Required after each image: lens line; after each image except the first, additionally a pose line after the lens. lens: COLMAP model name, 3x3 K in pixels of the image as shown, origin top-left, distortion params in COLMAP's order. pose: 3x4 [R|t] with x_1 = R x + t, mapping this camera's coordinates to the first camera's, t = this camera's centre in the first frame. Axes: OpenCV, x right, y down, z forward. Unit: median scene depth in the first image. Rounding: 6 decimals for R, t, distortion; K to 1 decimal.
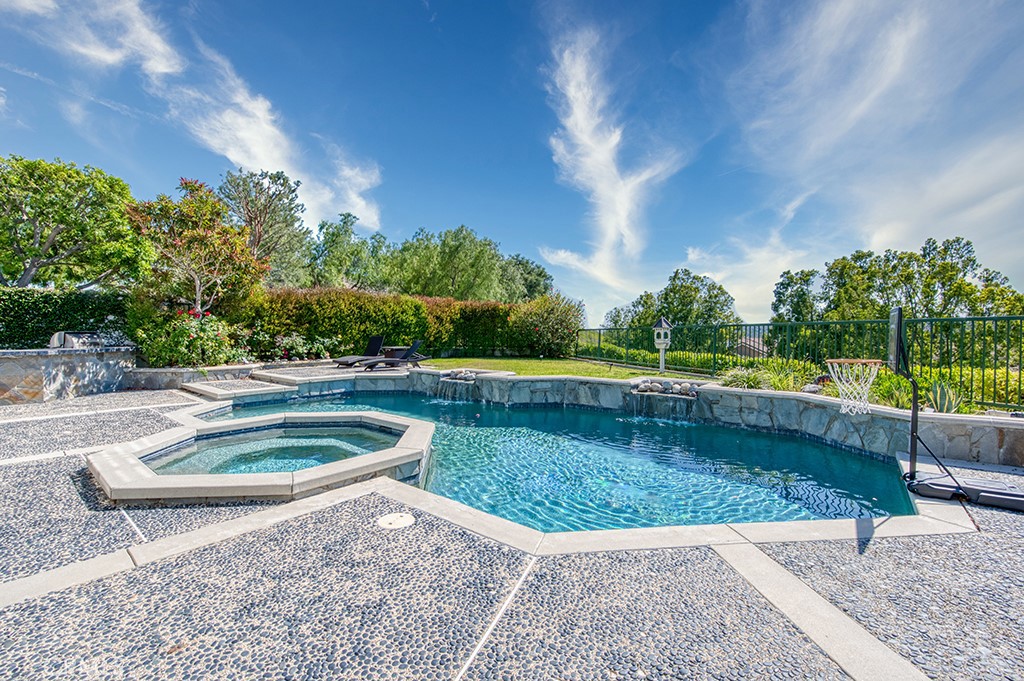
lens RADIAL K [[440.1, 0, 512.7], [0, 440.1, 340.4], [0, 0, 1]] dist [-0.017530, -0.000211]
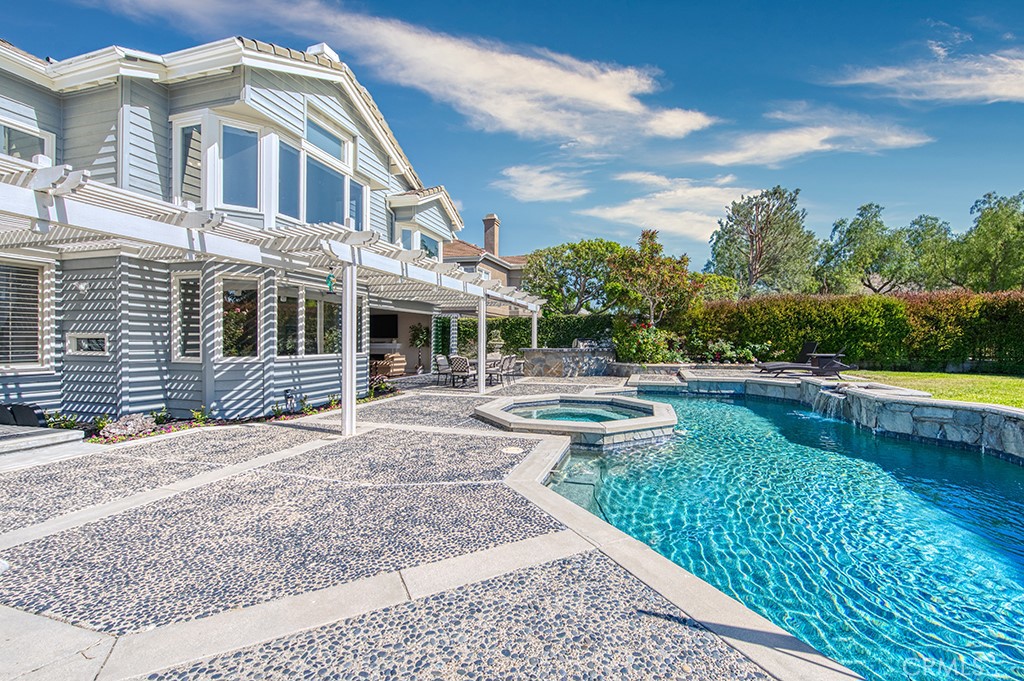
lens RADIAL K [[403.6, 0, 512.9], [0, 403.6, 340.5], [0, 0, 1]] dist [-0.000763, -0.000150]
pose [[0.375892, -0.001076, -0.926663, 0.325483], [-0.013240, 0.999891, -0.006532, 0.000938], [0.926569, 0.014724, 0.375837, 0.117383]]
